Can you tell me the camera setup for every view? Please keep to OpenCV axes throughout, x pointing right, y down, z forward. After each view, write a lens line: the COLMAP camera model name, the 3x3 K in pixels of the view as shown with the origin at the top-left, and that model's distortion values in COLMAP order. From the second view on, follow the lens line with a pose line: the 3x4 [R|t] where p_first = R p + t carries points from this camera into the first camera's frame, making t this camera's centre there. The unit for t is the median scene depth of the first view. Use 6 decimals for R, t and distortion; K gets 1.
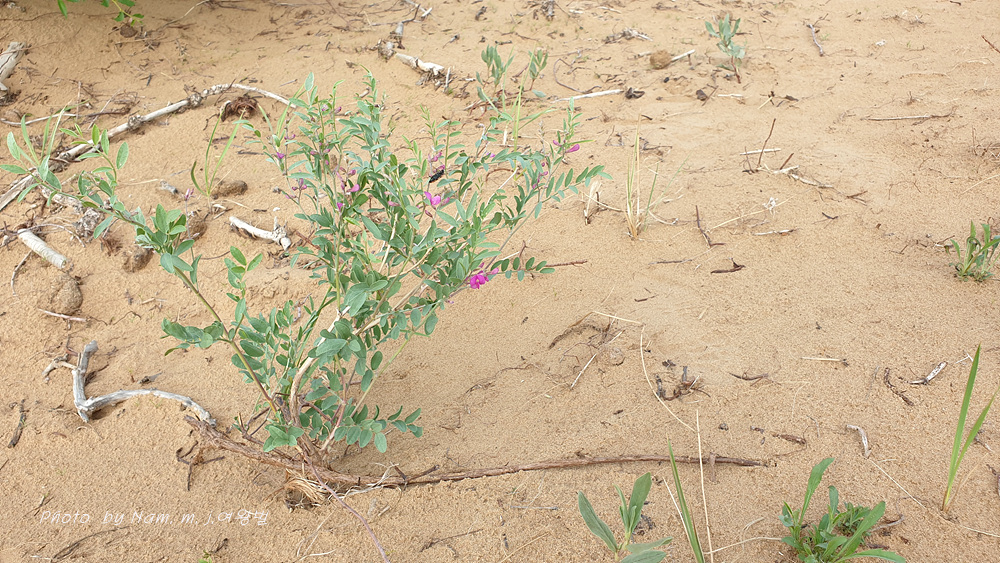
lens RADIAL K [[775.7, 0, 523.0], [0, 775.7, 307.7], [0, 0, 1]] dist [0.178096, -0.323836]
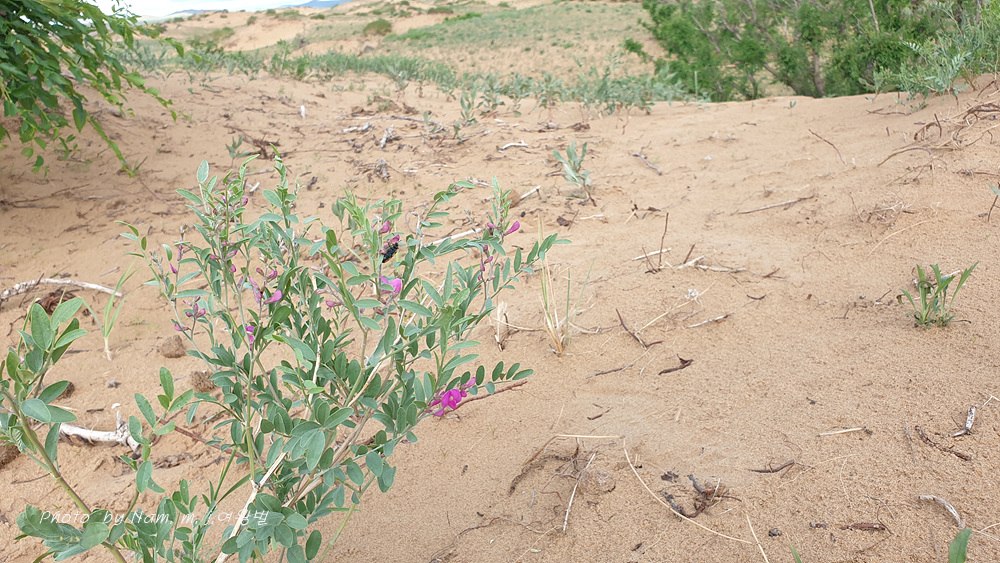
lens RADIAL K [[804.1, 0, 505.1], [0, 804.1, 285.8], [0, 0, 1]] dist [0.080722, -0.074549]
pose [[0.967760, -0.154743, 0.198732, -0.080202], [0.199213, 0.953065, -0.227996, 0.028870], [-0.154124, 0.260236, 0.953165, 0.121859]]
